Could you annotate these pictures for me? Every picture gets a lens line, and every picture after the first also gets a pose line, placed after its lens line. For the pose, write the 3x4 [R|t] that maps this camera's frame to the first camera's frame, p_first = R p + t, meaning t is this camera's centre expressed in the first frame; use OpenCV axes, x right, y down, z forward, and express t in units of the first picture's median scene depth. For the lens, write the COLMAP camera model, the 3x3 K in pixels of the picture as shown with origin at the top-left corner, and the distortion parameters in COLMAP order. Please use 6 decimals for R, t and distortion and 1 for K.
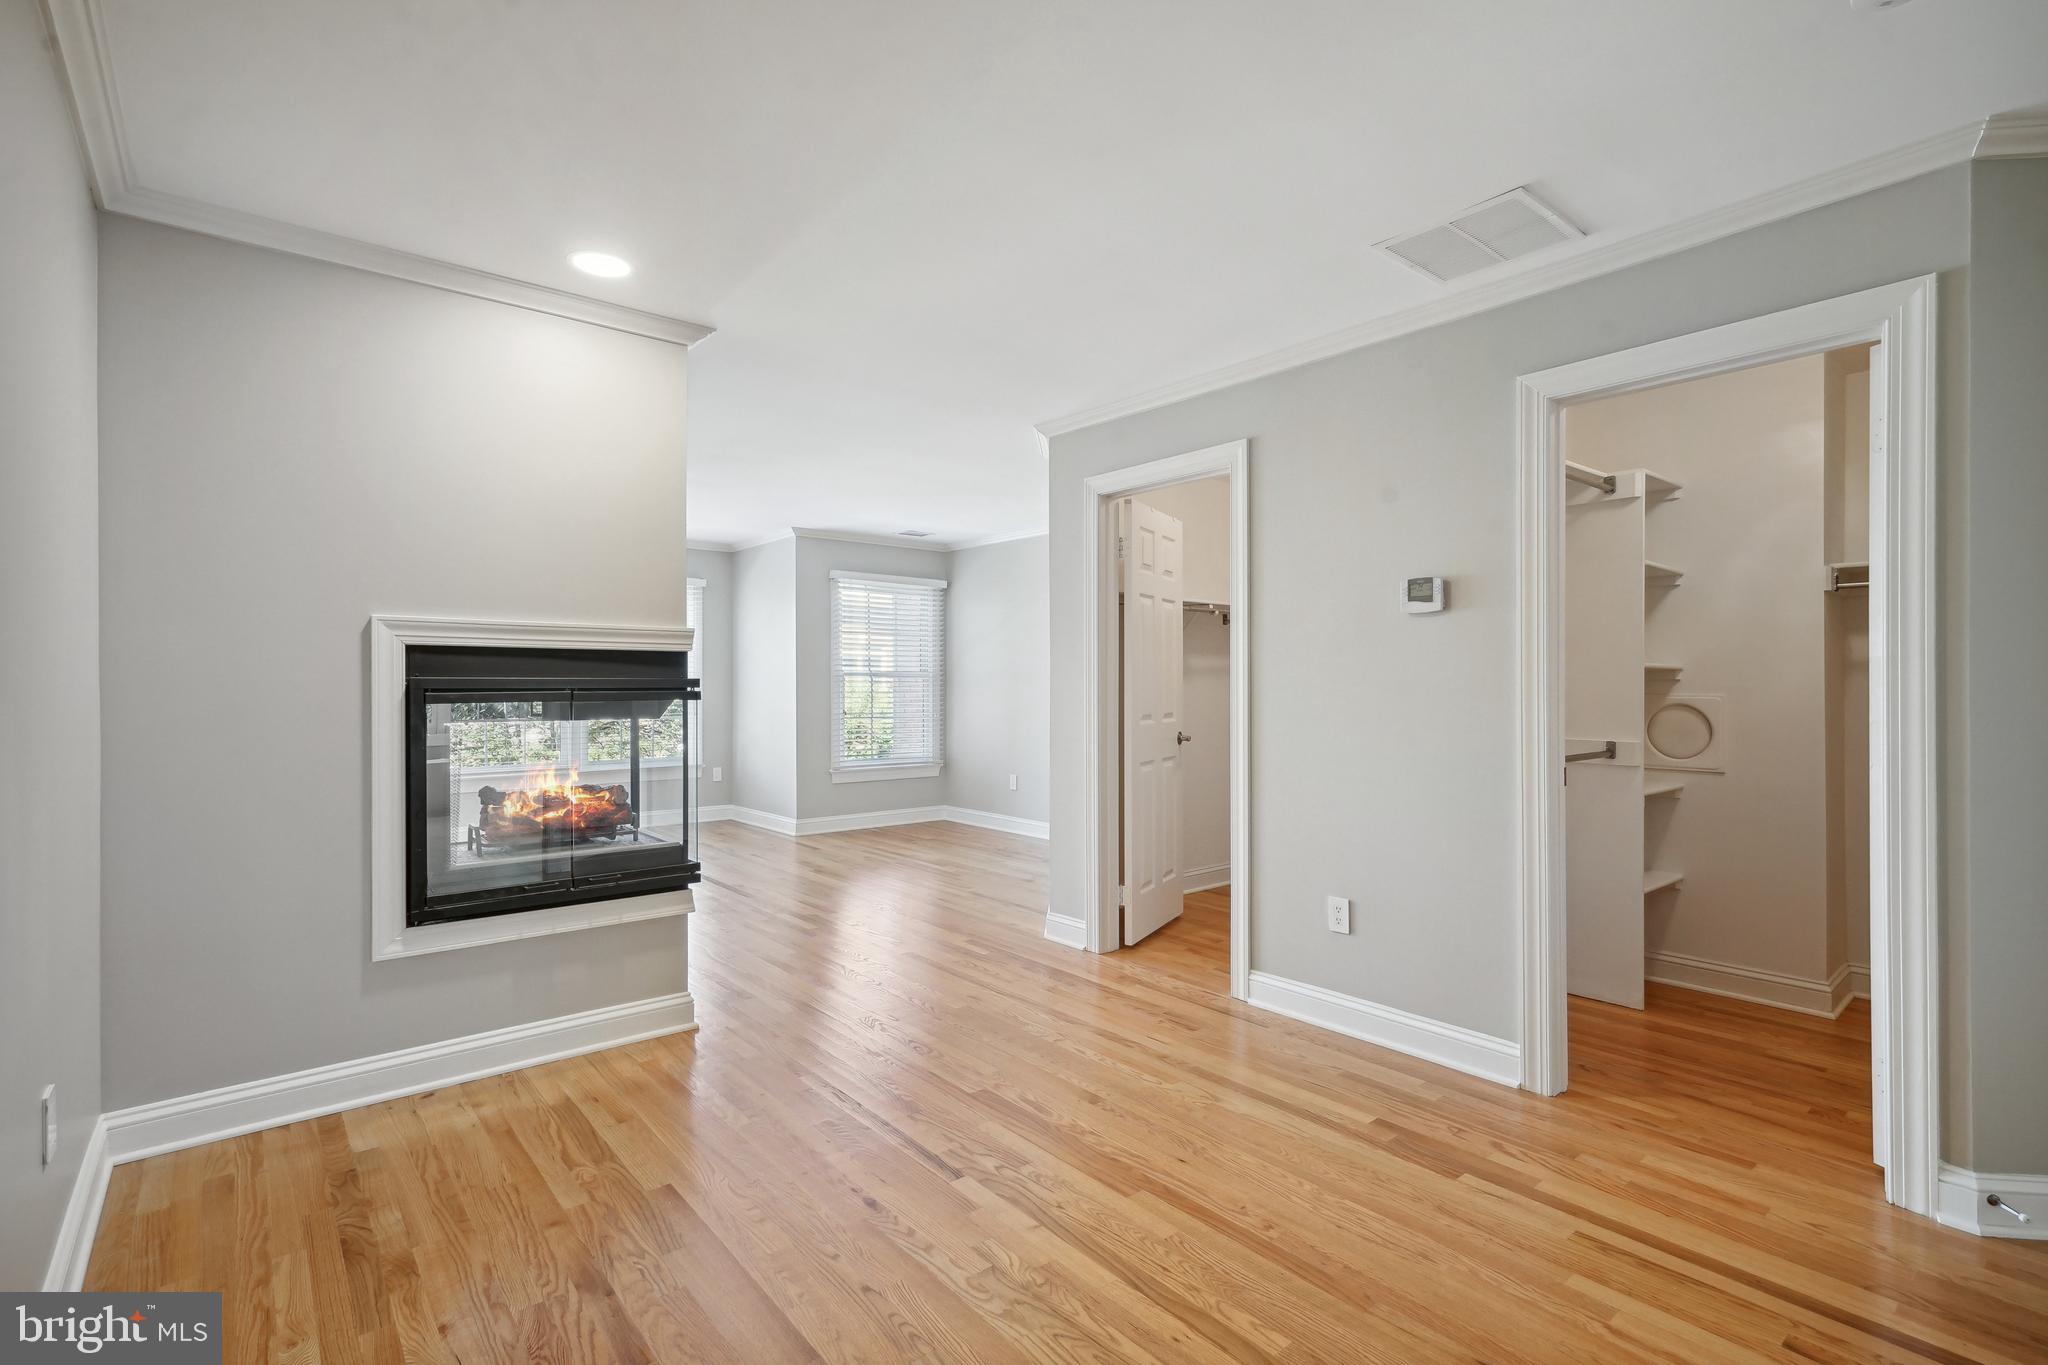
lens RADIAL K [[942.1, 0, 1018.8], [0, 942.1, 687.0], [0, 0, 1]] dist [-0.001994, 0.000195]
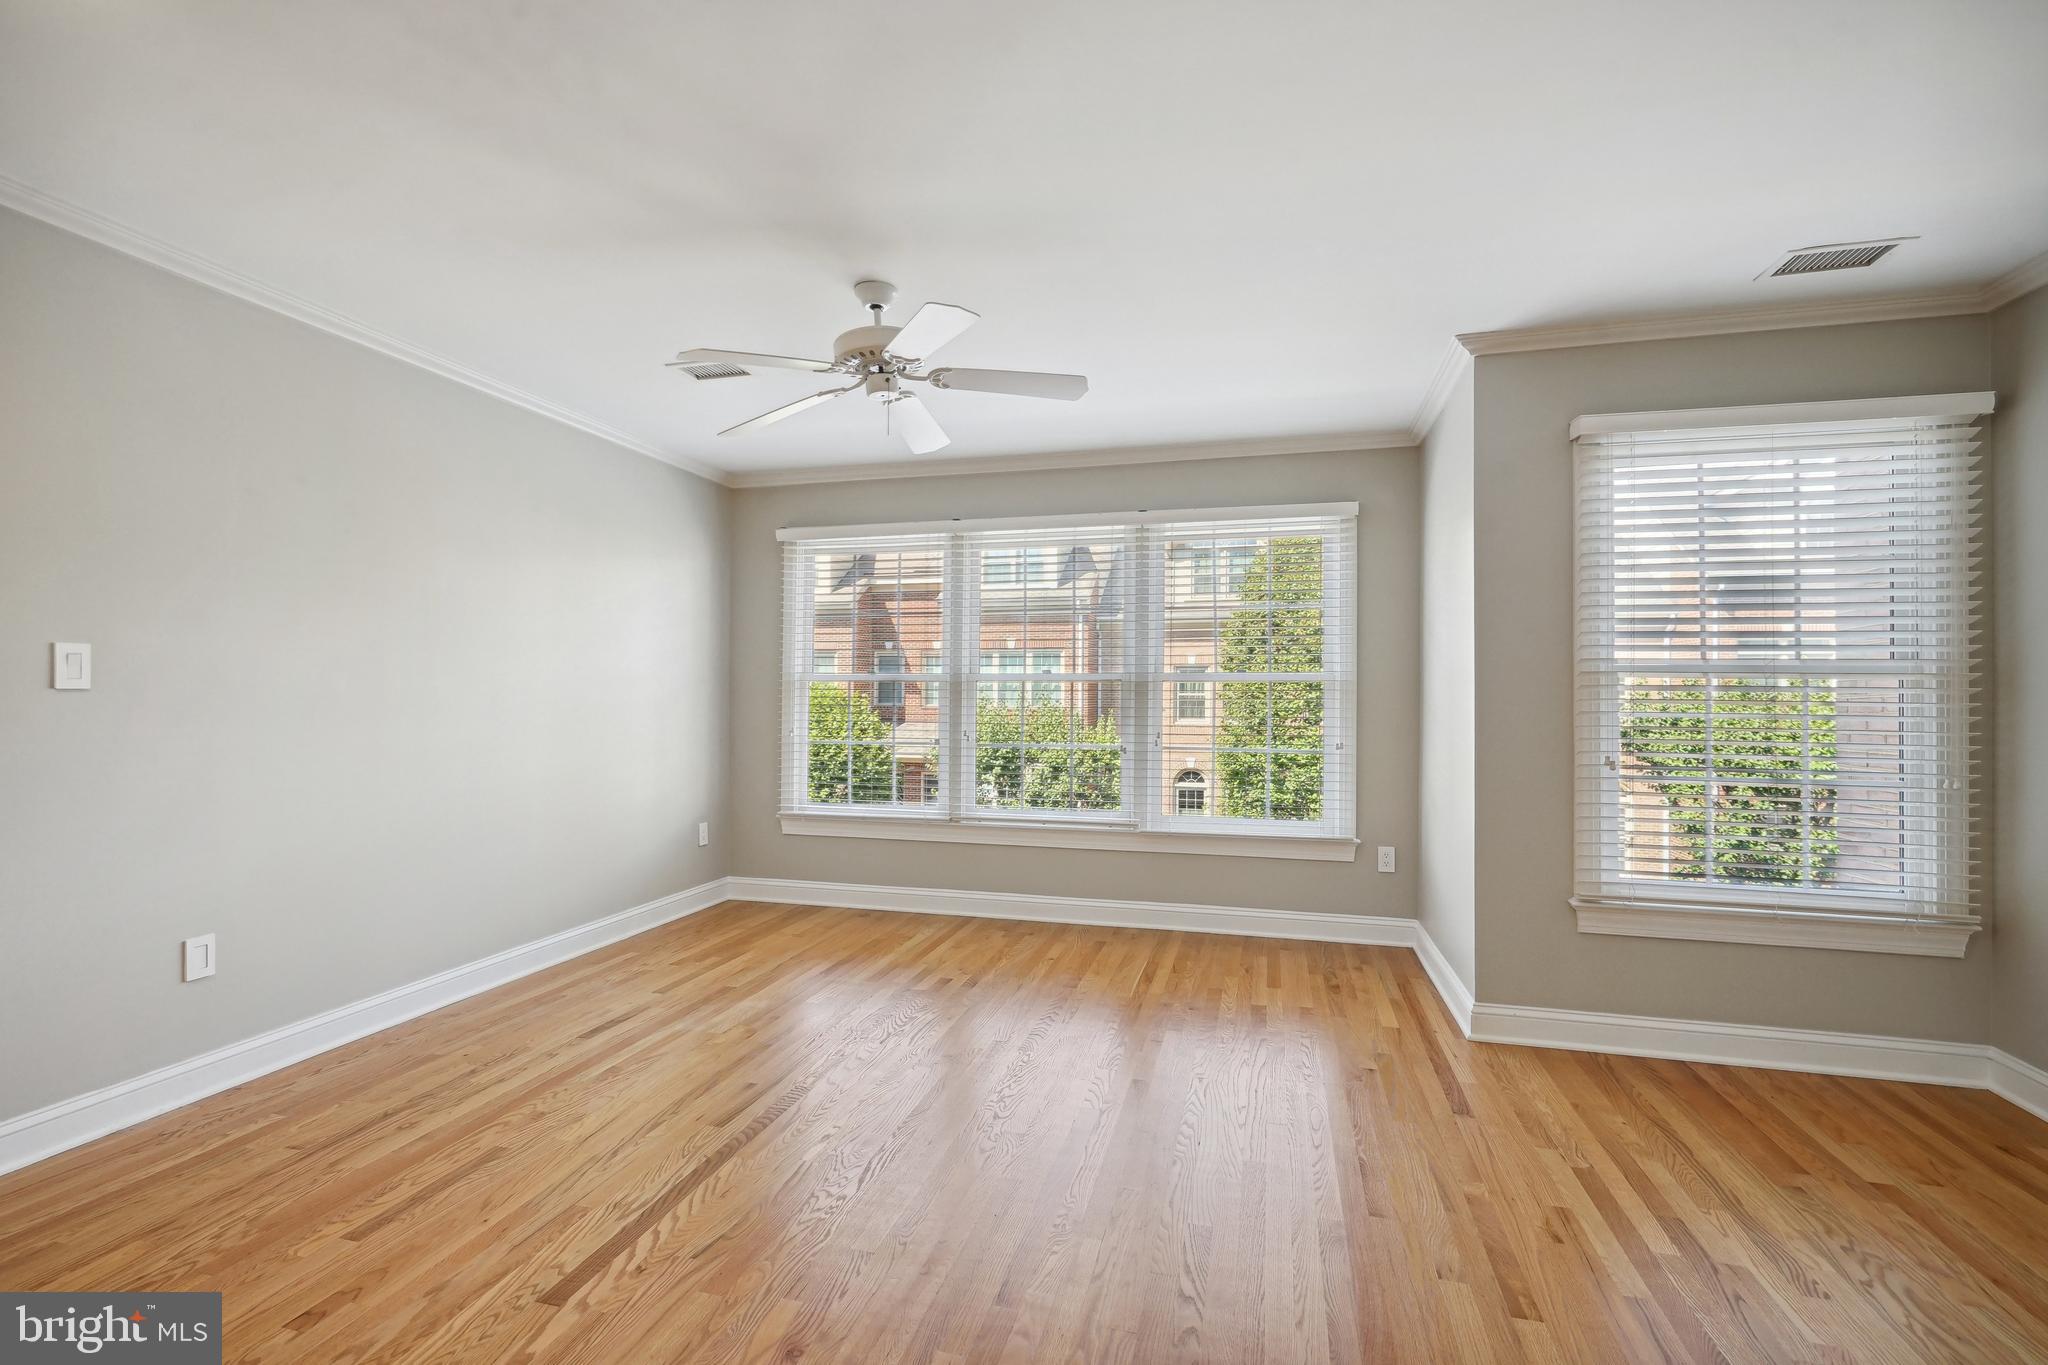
lens RADIAL K [[942.1, 0, 1010.3], [0, 942.1, 686.9], [0, 0, 1]] dist [-0.001994, 0.000195]
pose [[0.569675, -0.006211, -0.821847, -0.000740], [-0.011194, 0.999820, -0.015315, 0.003710], [0.821794, 0.017925, 0.569503, 0.519393]]
